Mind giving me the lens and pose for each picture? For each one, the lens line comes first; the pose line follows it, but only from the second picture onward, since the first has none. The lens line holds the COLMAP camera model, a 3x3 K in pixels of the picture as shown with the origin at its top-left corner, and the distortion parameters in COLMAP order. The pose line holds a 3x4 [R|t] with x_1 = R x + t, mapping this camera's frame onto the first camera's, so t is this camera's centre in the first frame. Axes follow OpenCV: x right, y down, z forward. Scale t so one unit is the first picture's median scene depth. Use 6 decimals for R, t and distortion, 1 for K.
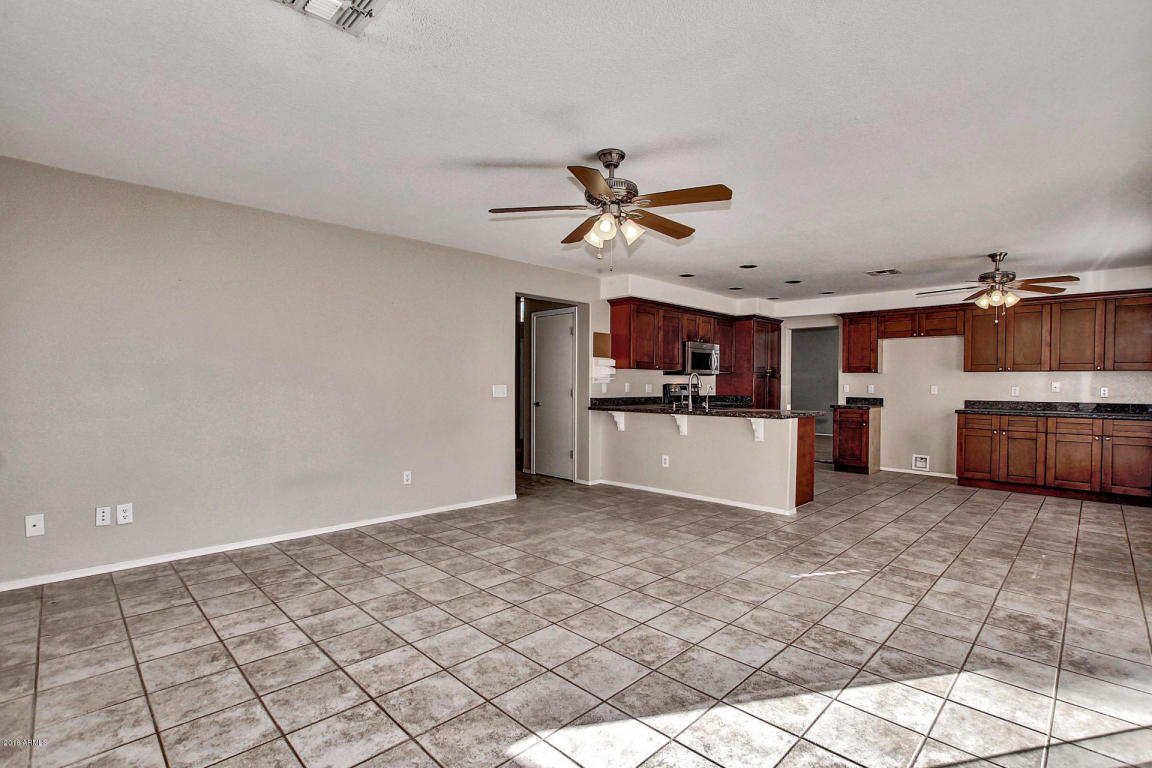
lens RADIAL K [[537.8, 0, 577.6], [0, 537.8, 383.6], [0, 0, 1]] dist [-0.024886, 0.006993]
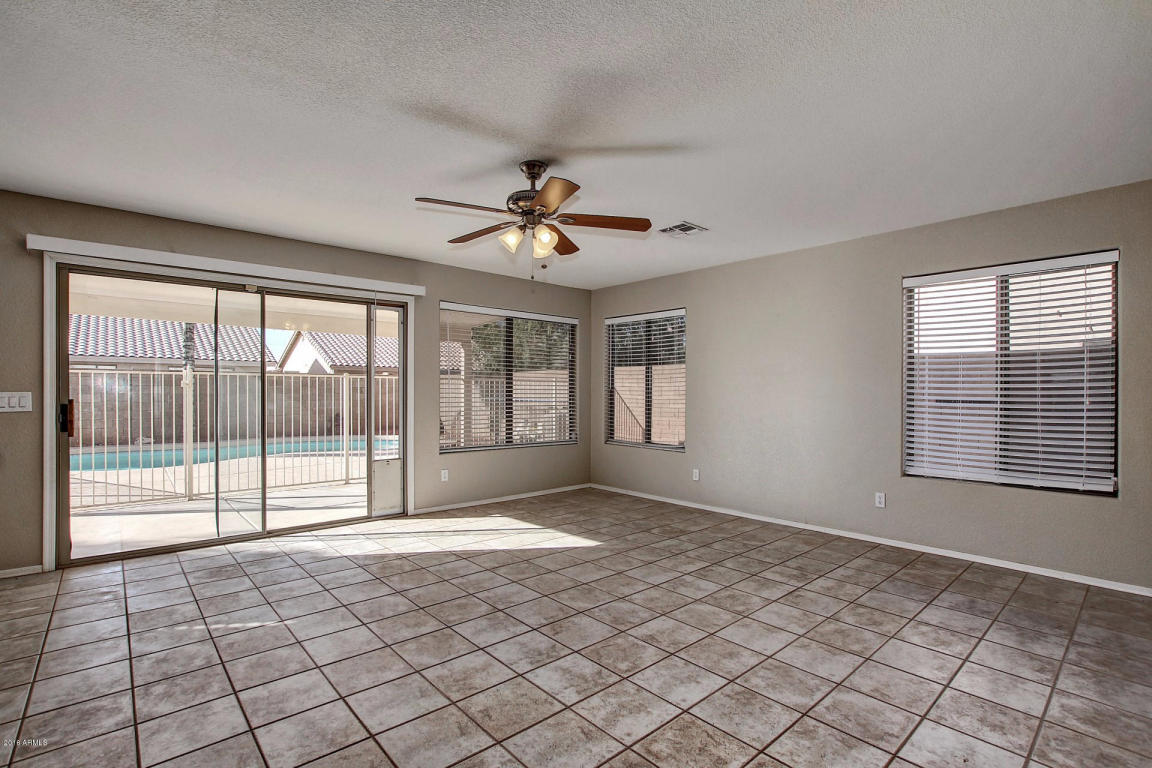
lens RADIAL K [[537.8, 0, 586.1], [0, 537.8, 389.7], [0, 0, 1]] dist [-0.024886, 0.006993]
pose [[-0.999080, -0.011681, 0.041263, -0.063040], [-0.011957, 0.999908, -0.006469, 0.004083], [-0.041183, -0.006957, -0.999127, 1.544563]]
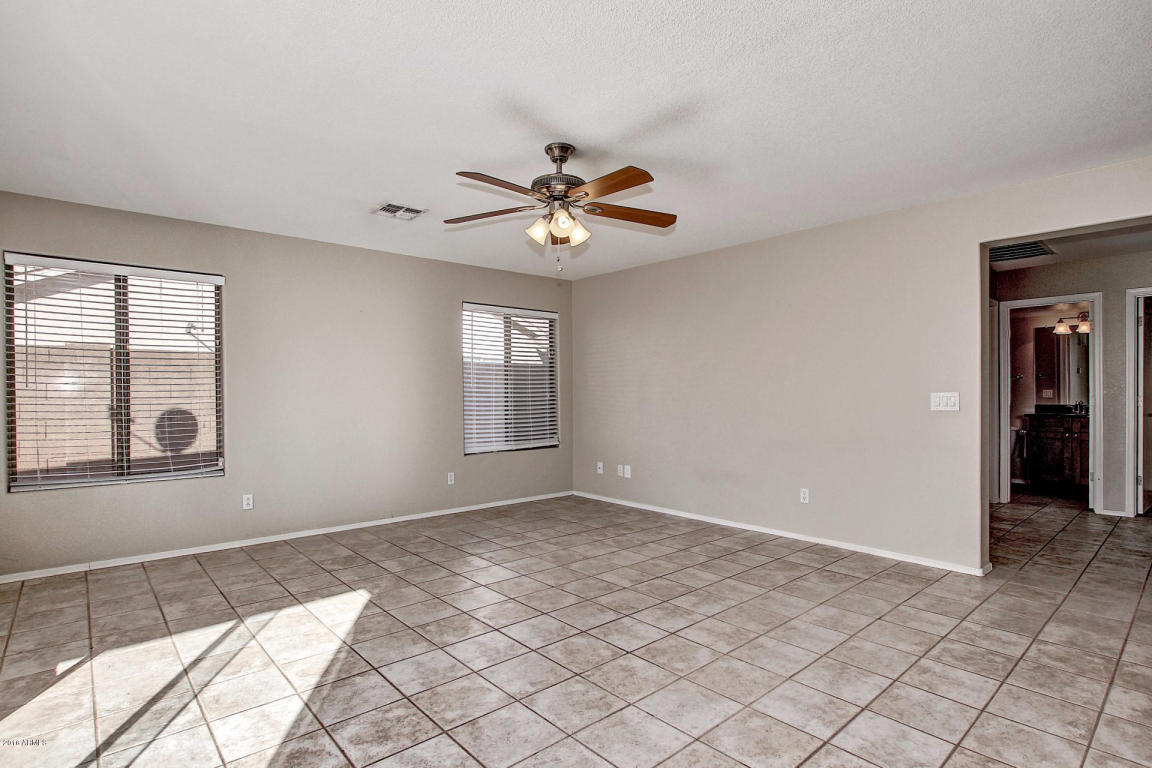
lens RADIAL K [[577.2, 0, 586.3], [0, 577.2, 387.4], [0, 0, 1]] dist [-0.018744, 0.006327]
pose [[-0.050420, -0.014405, -0.998624, 0.819879], [0.003127, 0.999889, -0.014581, 0.008056], [0.998723, -0.003858, -0.050369, 0.842121]]
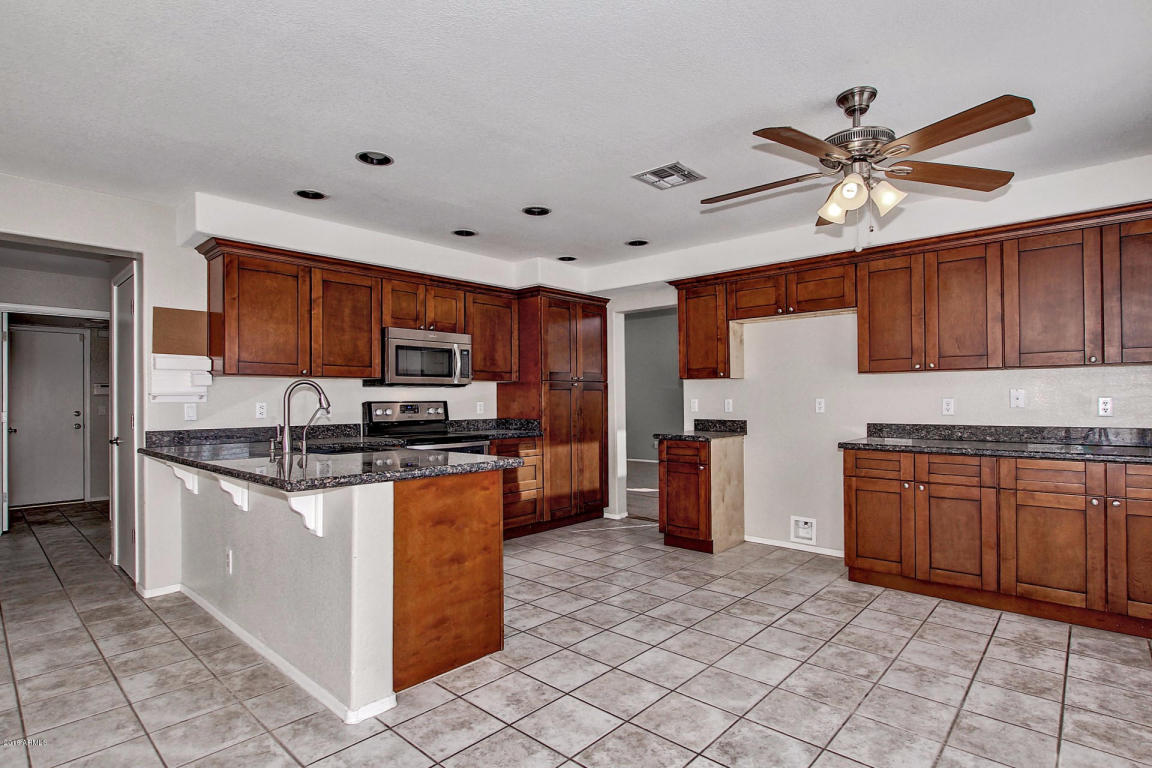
lens RADIAL K [[577.2, 0, 576.6], [0, 577.2, 387.3], [0, 0, 1]] dist [-0.018744, 0.006327]
pose [[0.999103, -0.011964, 0.040610, 0.687279], [0.013004, 0.999592, -0.025443, 0.007117], [-0.040289, 0.025949, 0.998851, 0.694073]]
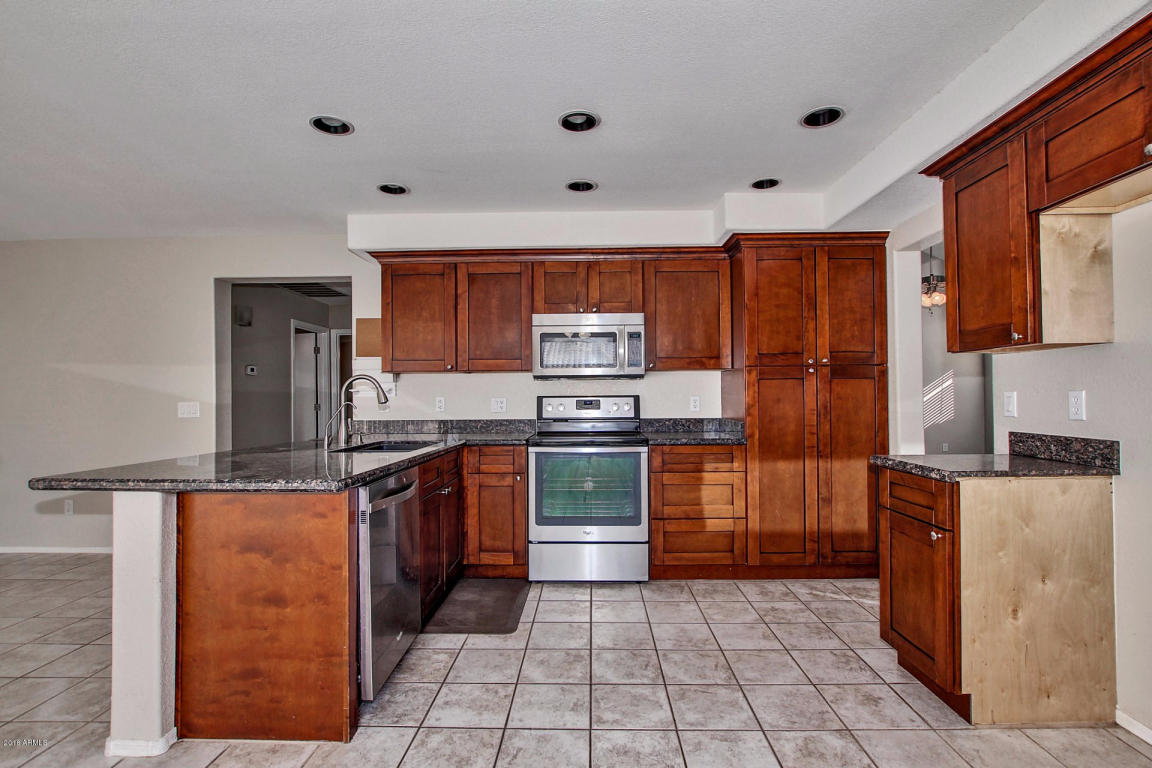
lens RADIAL K [[537.8, 0, 576.9], [0, 537.8, 390.5], [0, 0, 1]] dist [-0.024886, 0.006993]
pose [[0.694458, -0.020263, -0.719247, 1.103383], [0.009047, 0.999770, -0.019430, 0.010434], [0.719476, 0.006987, 0.694482, 1.227190]]
